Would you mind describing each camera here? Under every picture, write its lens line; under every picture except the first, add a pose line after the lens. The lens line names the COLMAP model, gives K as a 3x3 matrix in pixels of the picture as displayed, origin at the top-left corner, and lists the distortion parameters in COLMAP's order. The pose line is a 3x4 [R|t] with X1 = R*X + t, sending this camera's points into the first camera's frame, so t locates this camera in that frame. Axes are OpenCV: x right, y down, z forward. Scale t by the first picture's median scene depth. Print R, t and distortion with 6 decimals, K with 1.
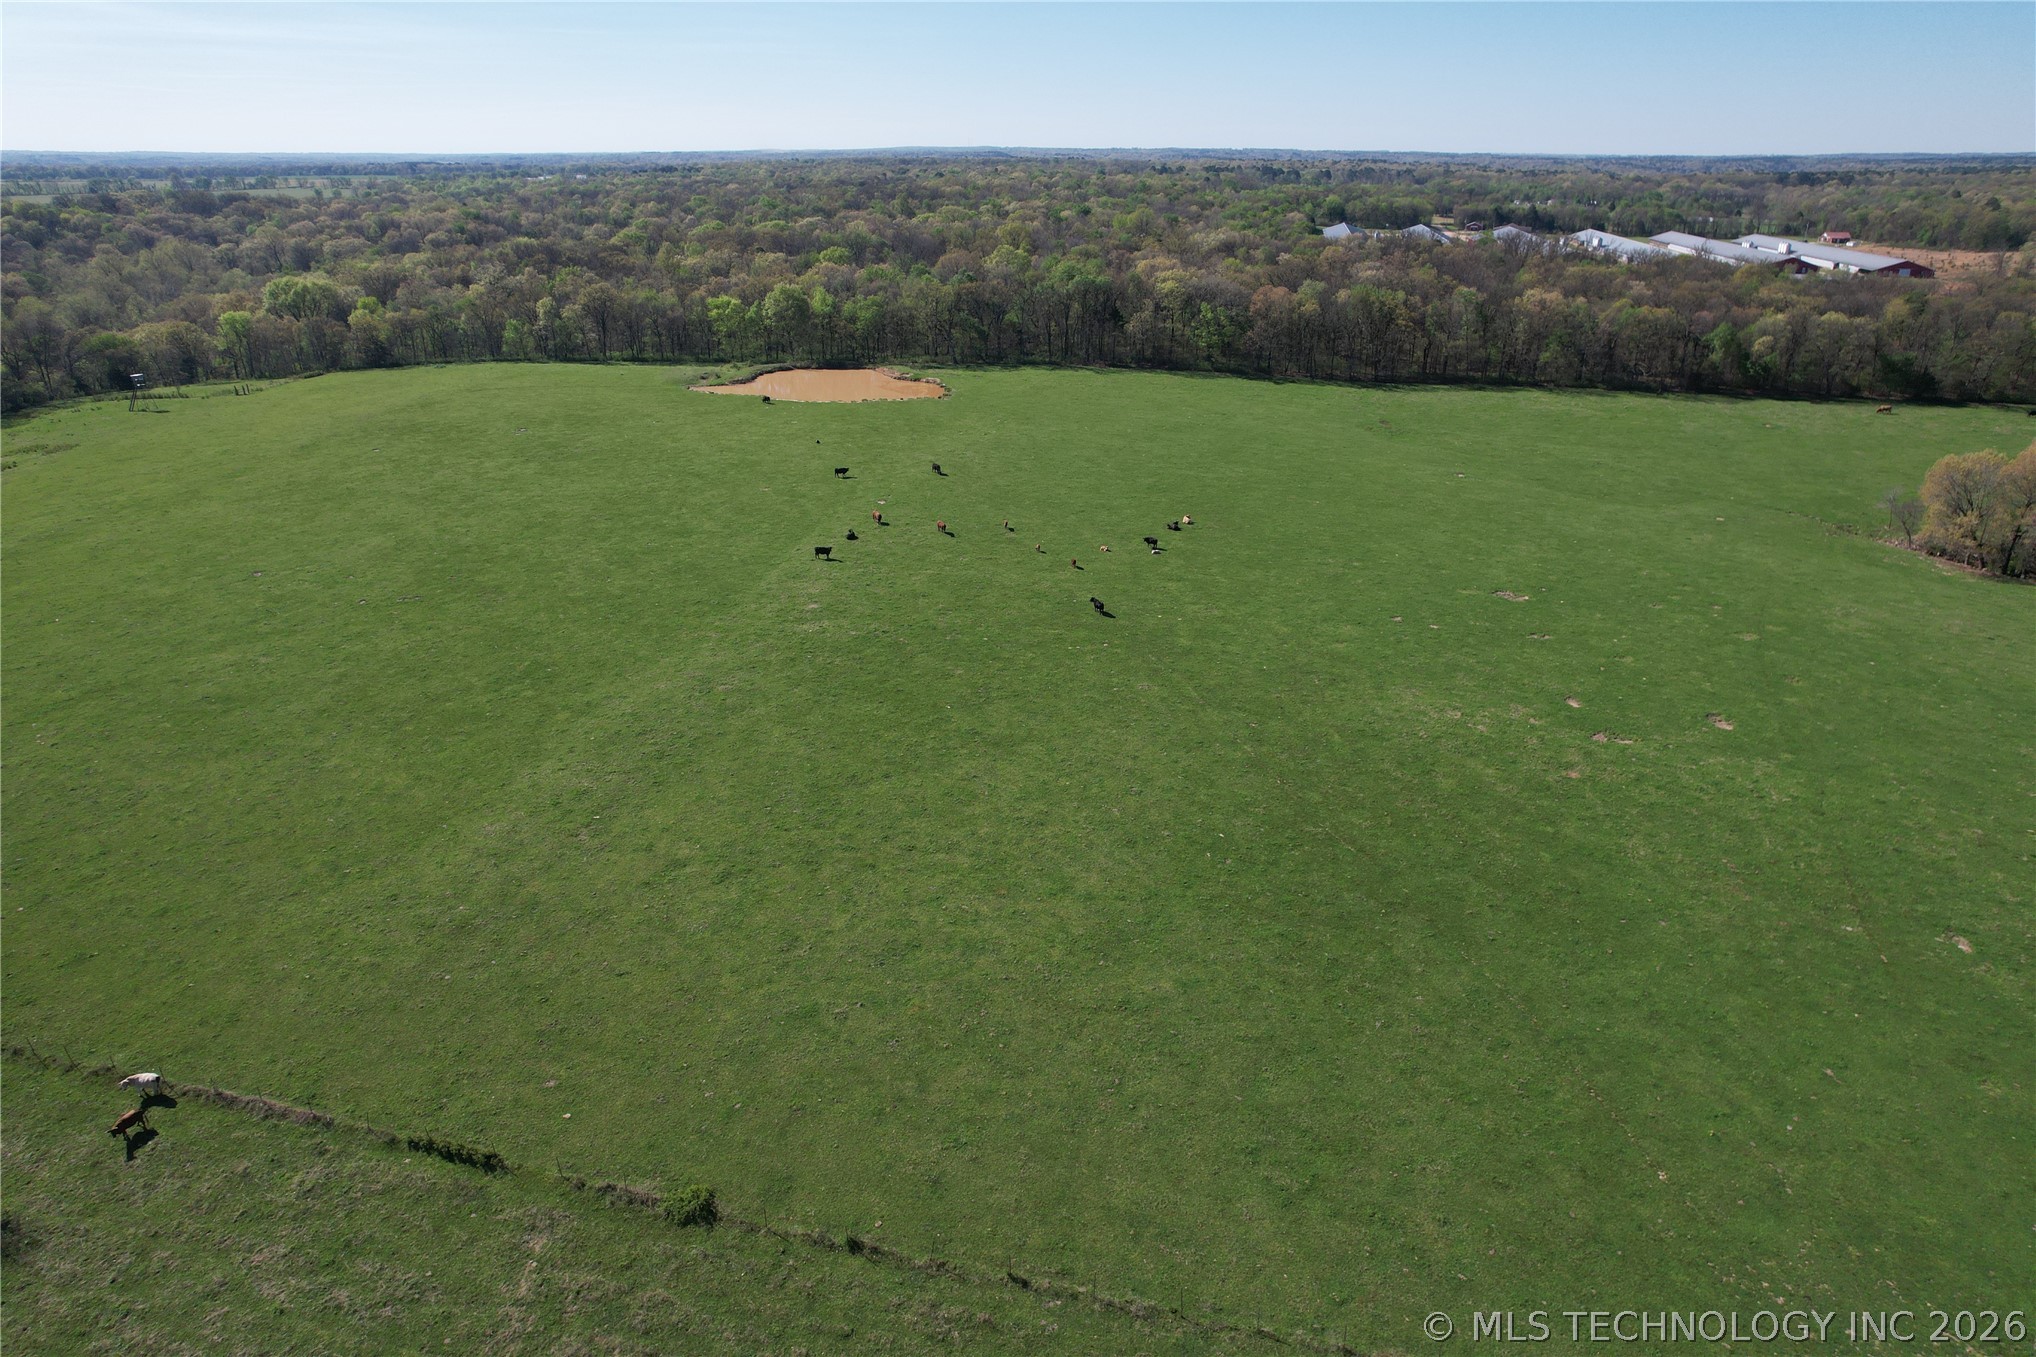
lens RADIAL K [[1305.9, 0, 1033.4], [0, 1305.9, 667.7], [0, 0, 1]] dist [-0.078117, 0.073704]
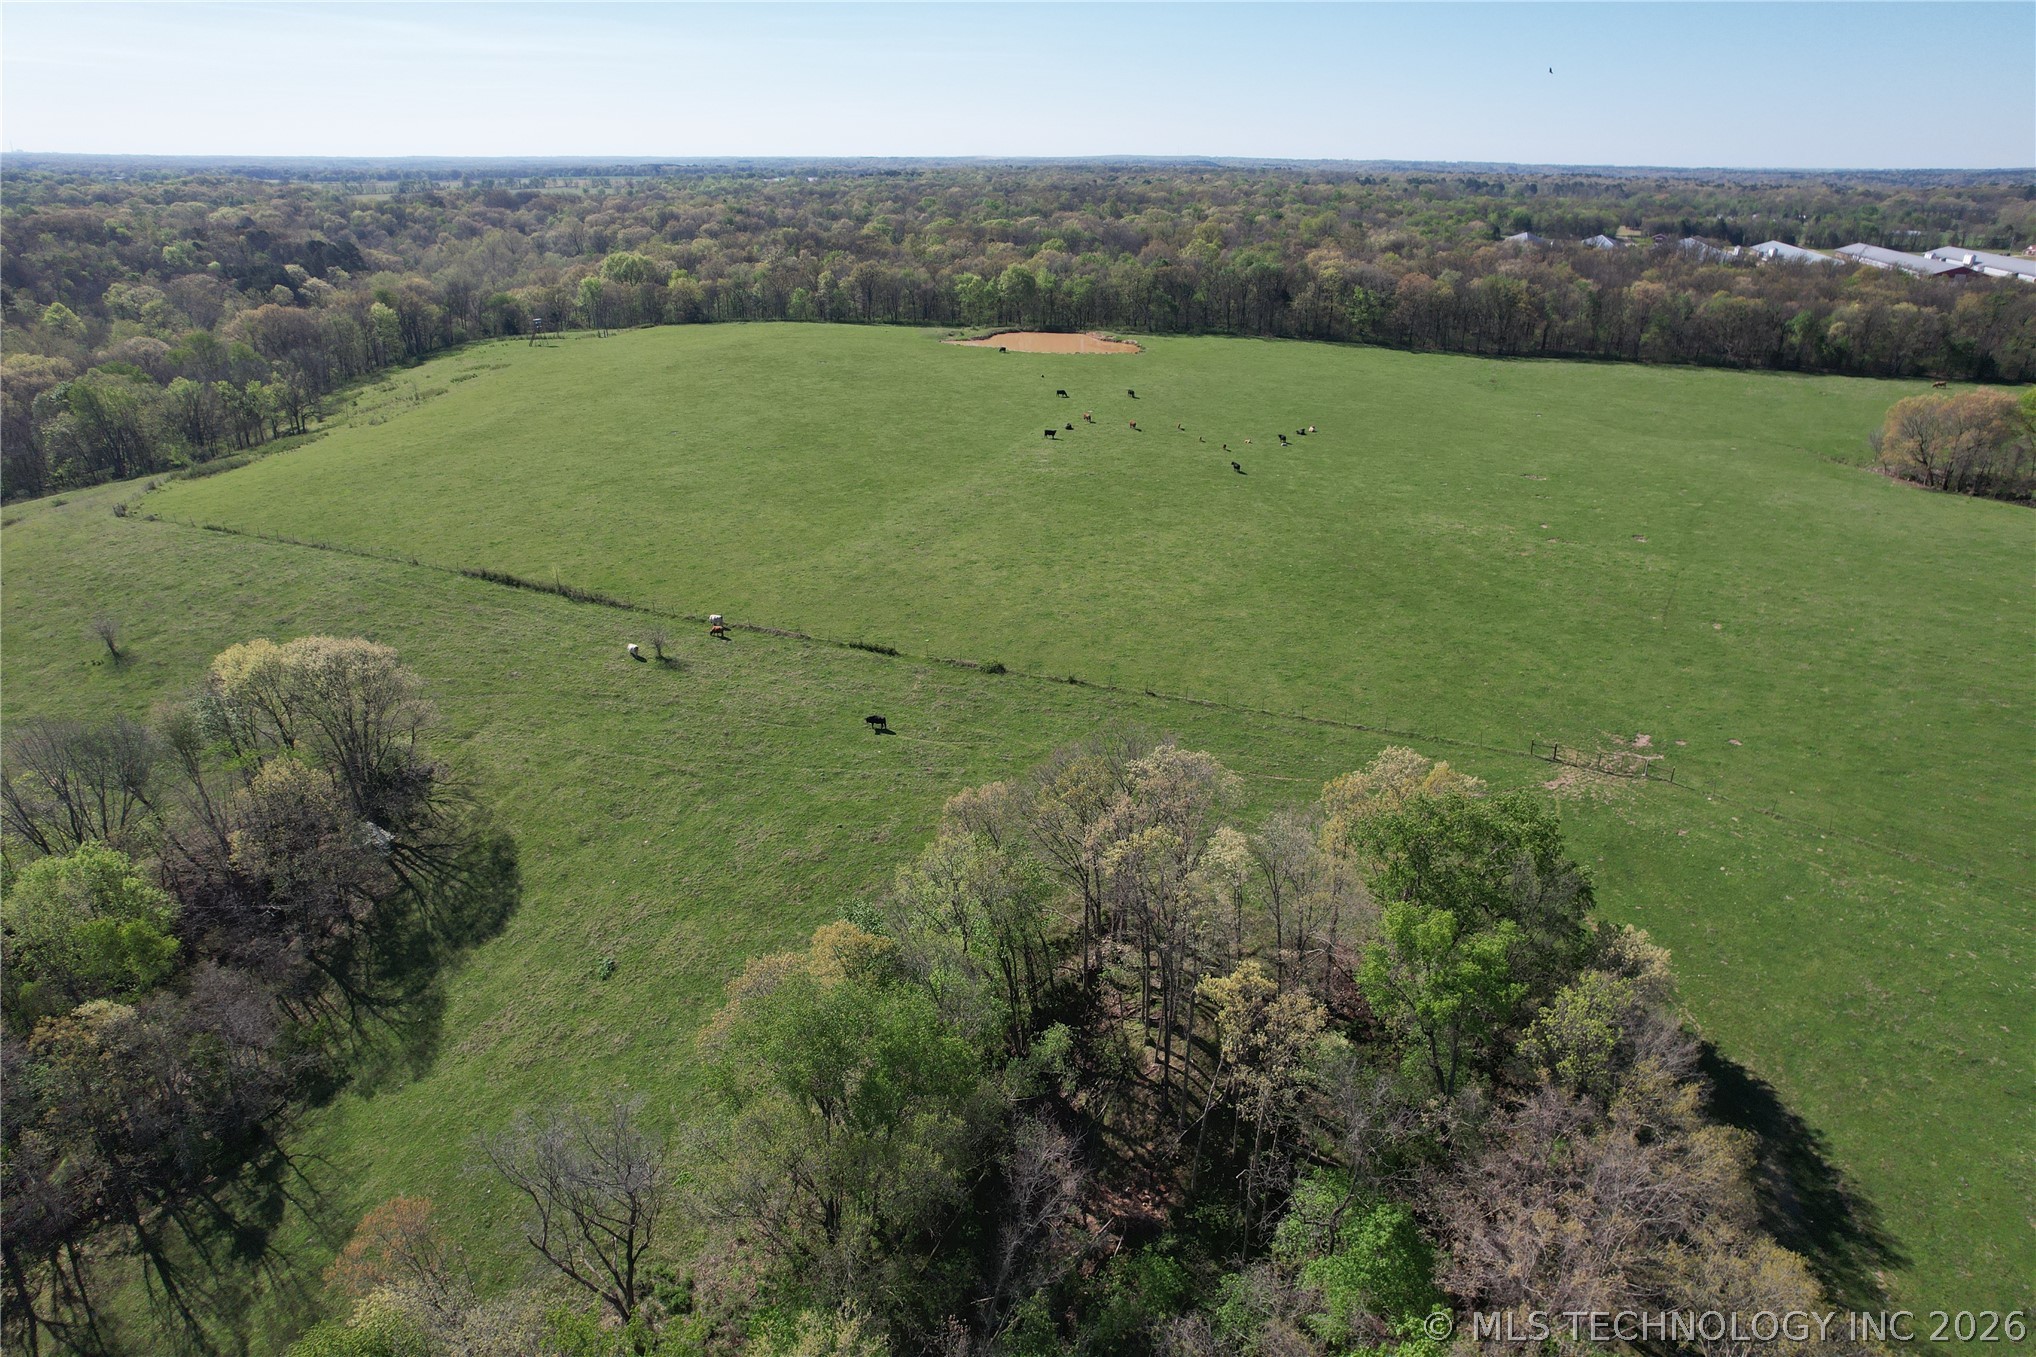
lens RADIAL K [[1305.9, 0, 1029.9], [0, 1305.9, 676.8], [0, 0, 1]] dist [-0.078117, 0.073704]
pose [[0.988347, 0.062136, -0.138961, 0.018819], [-0.062094, 0.998060, 0.004642, 0.097887], [0.138980, 0.004041, 0.990287, -0.242204]]
